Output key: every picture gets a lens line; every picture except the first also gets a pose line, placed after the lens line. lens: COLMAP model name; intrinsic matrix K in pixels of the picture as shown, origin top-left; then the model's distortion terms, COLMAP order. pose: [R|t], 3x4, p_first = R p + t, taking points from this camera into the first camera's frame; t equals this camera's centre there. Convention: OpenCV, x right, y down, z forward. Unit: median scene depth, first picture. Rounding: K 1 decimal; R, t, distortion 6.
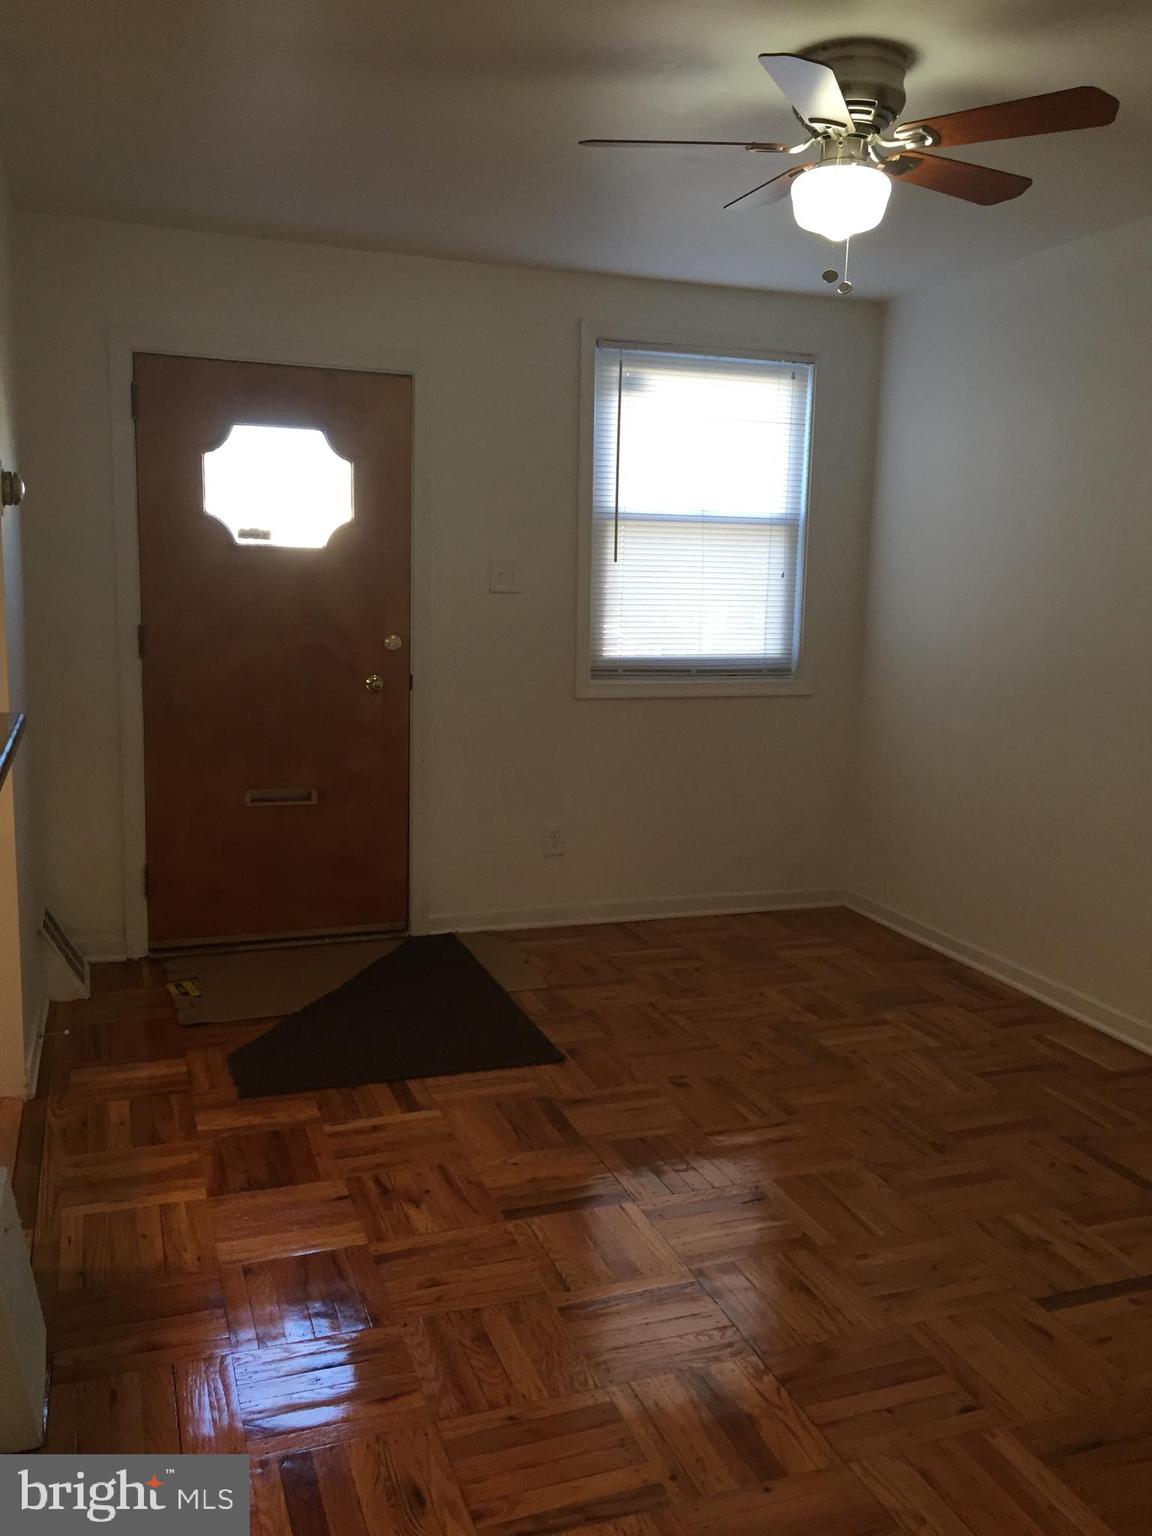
lens RADIAL K [[1303.8, 0, 576.0], [0, 1303.8, 768.0], [0, 0, 1]] dist [0.082181, -0.117273]
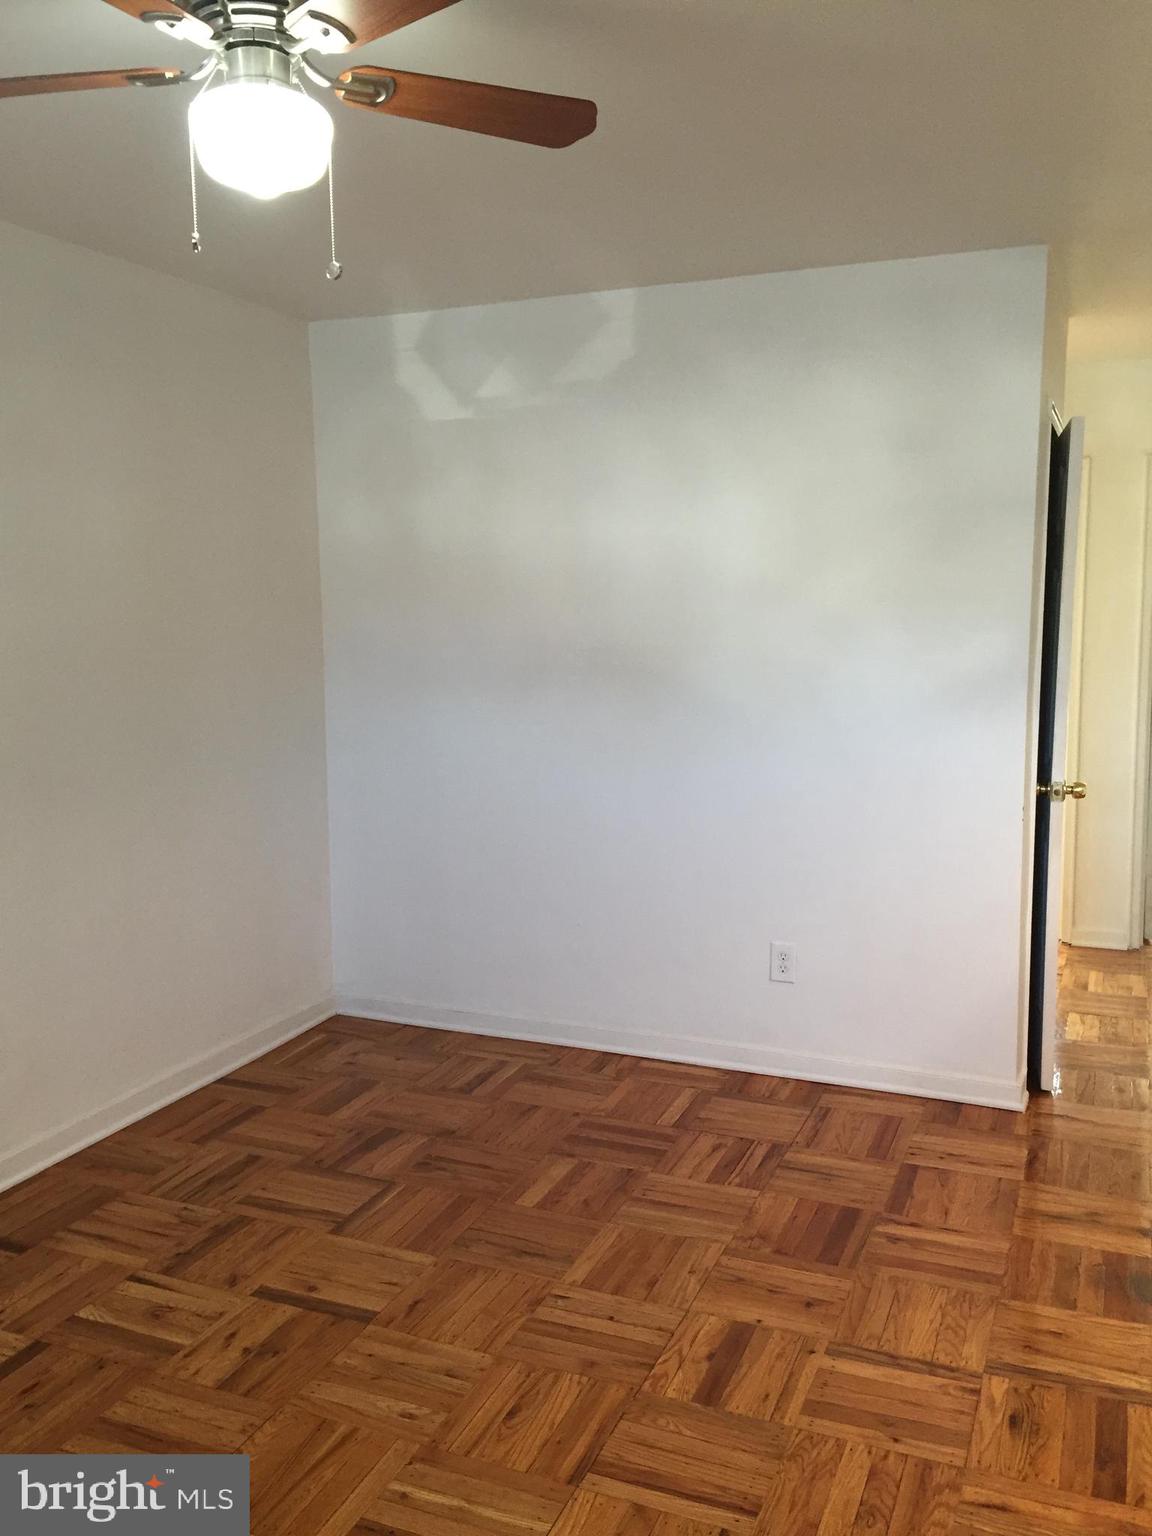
lens RADIAL K [[1303.8, 0, 576.0], [0, 1303.8, 768.0], [0, 0, 1]] dist [0.082181, -0.117273]
pose [[-0.736227, -0.096101, 0.669876, -0.525608], [0.100243, 0.963459, 0.248390, -0.325477], [-0.669269, 0.250022, -0.699691, 1.794343]]
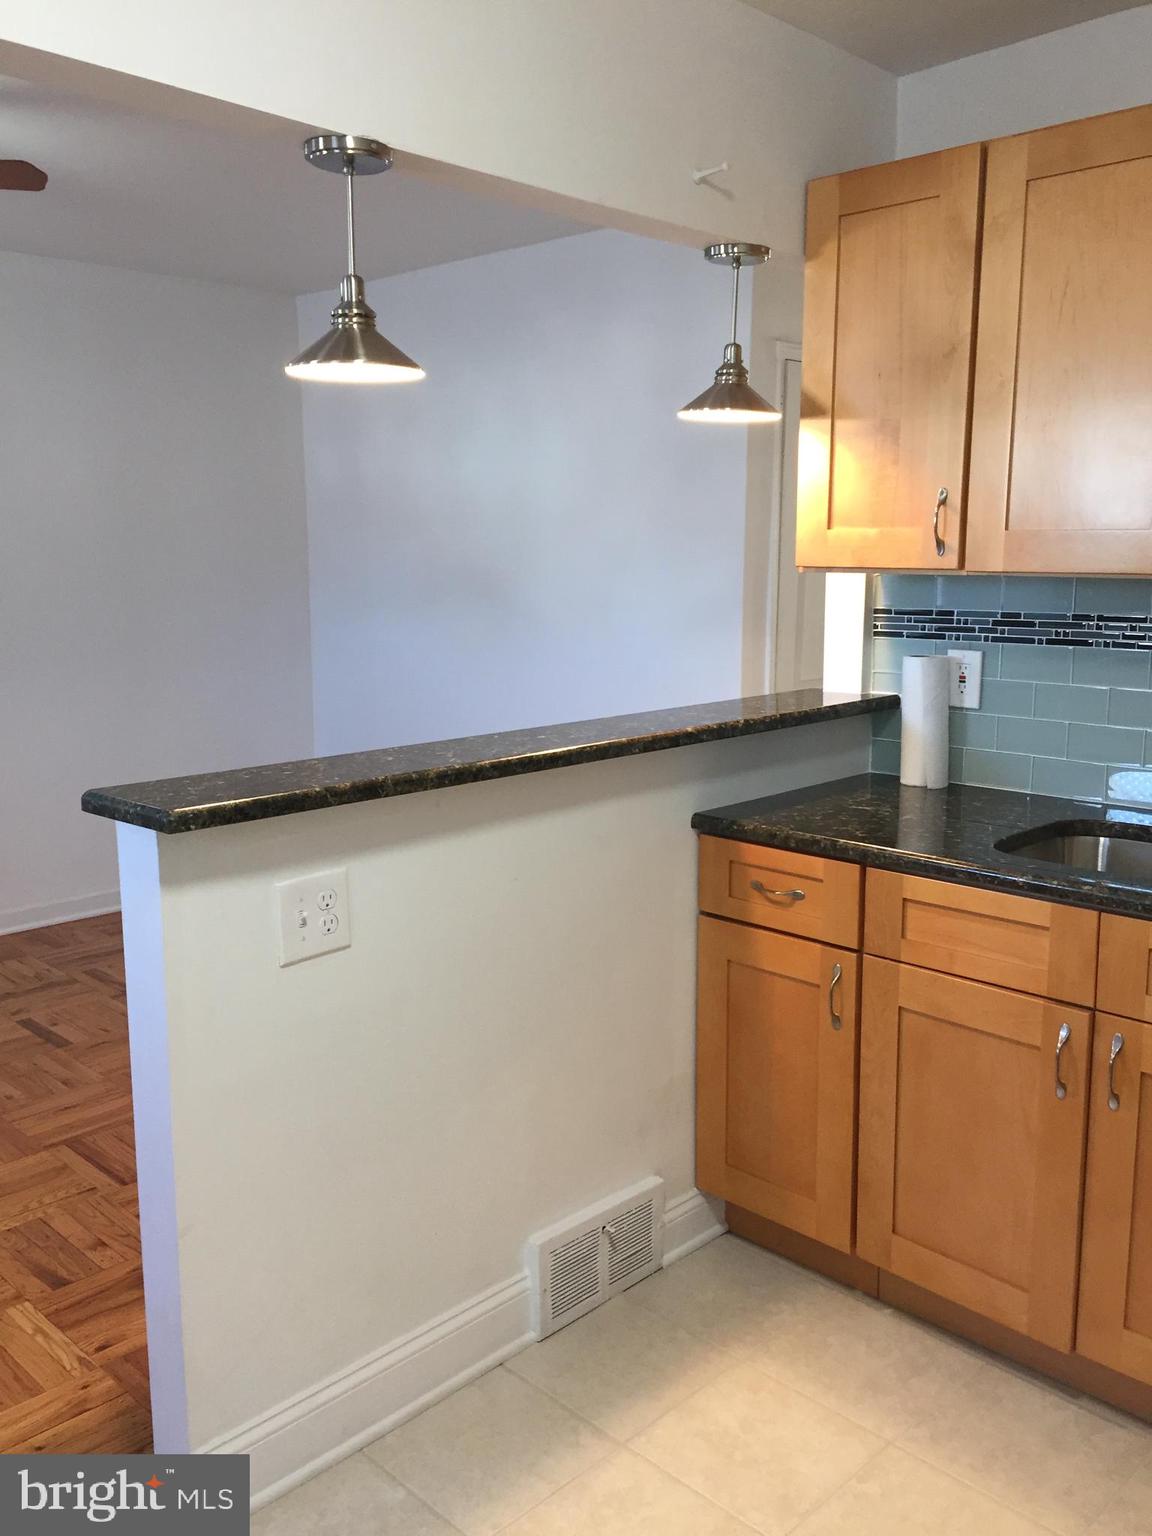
lens RADIAL K [[1303.8, 0, 576.0], [0, 1303.8, 768.0], [0, 0, 1]] dist [0.082181, -0.117273]
pose [[-0.433398, -0.176575, 0.883735, -1.376899], [0.132196, 0.957554, 0.256155, -0.241114], [-0.891454, 0.227843, -0.391659, 1.169769]]
